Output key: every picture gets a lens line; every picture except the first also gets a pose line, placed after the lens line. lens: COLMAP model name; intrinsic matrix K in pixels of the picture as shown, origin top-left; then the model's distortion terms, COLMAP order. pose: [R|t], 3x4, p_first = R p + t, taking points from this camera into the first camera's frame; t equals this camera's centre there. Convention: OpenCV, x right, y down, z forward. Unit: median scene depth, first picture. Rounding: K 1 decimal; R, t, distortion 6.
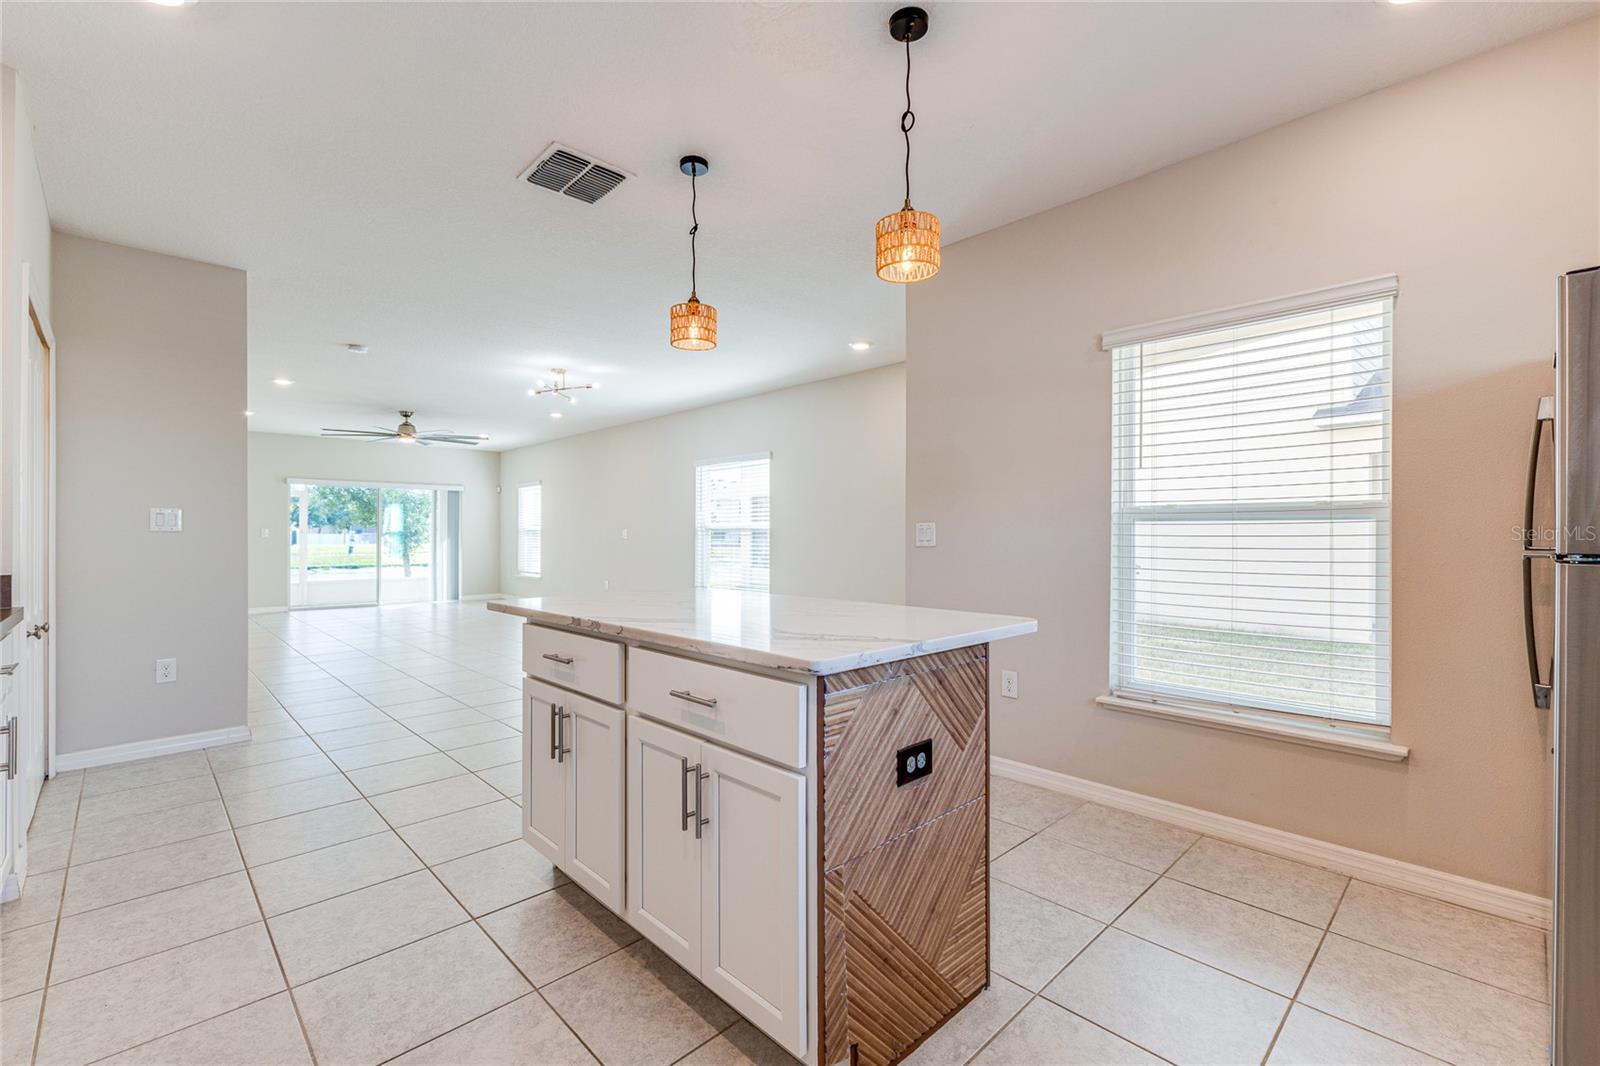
lens RADIAL K [[689.3, 0, 797.3], [0, 689.3, 533.9], [0, 0, 1]] dist [0.005207, -0.000061]
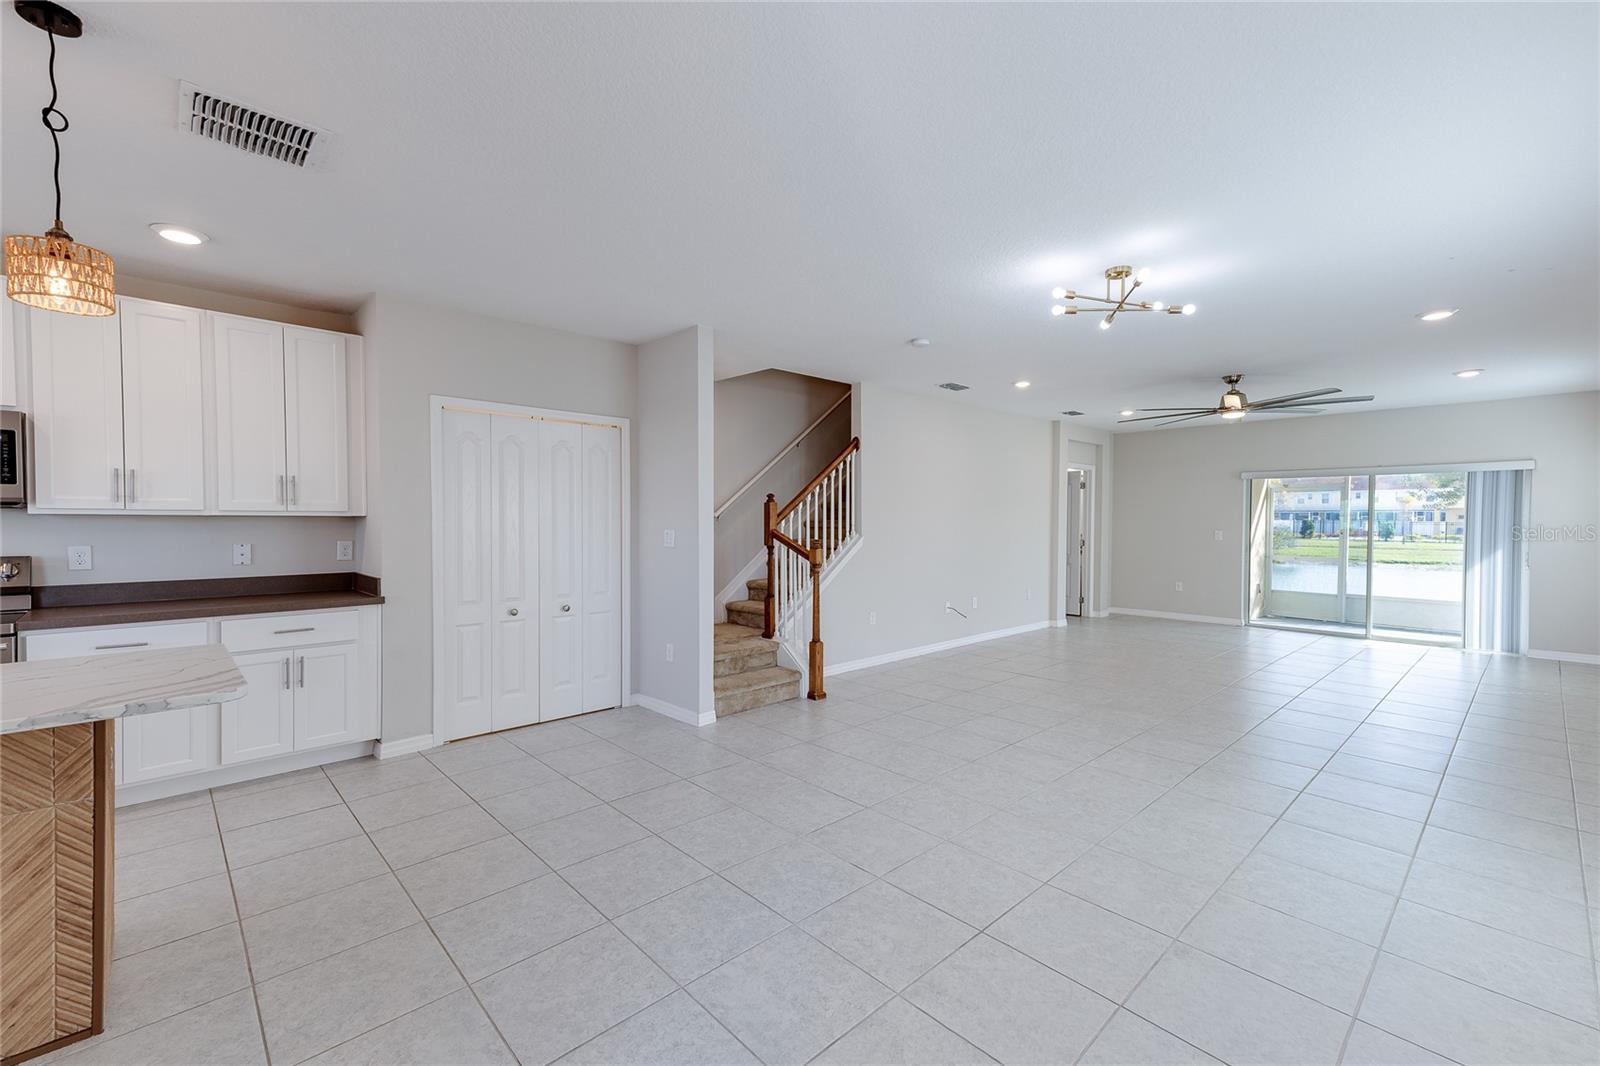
lens RADIAL K [[689.3, 0, 792.4], [0, 689.3, 530.4], [0, 0, 1]] dist [0.005207, -0.000061]
pose [[-0.017500, 0.017071, -0.999701, 0.168845], [-0.004704, 0.999842, 0.017156, -0.025179], [0.999836, 0.005003, -0.017417, 0.552763]]
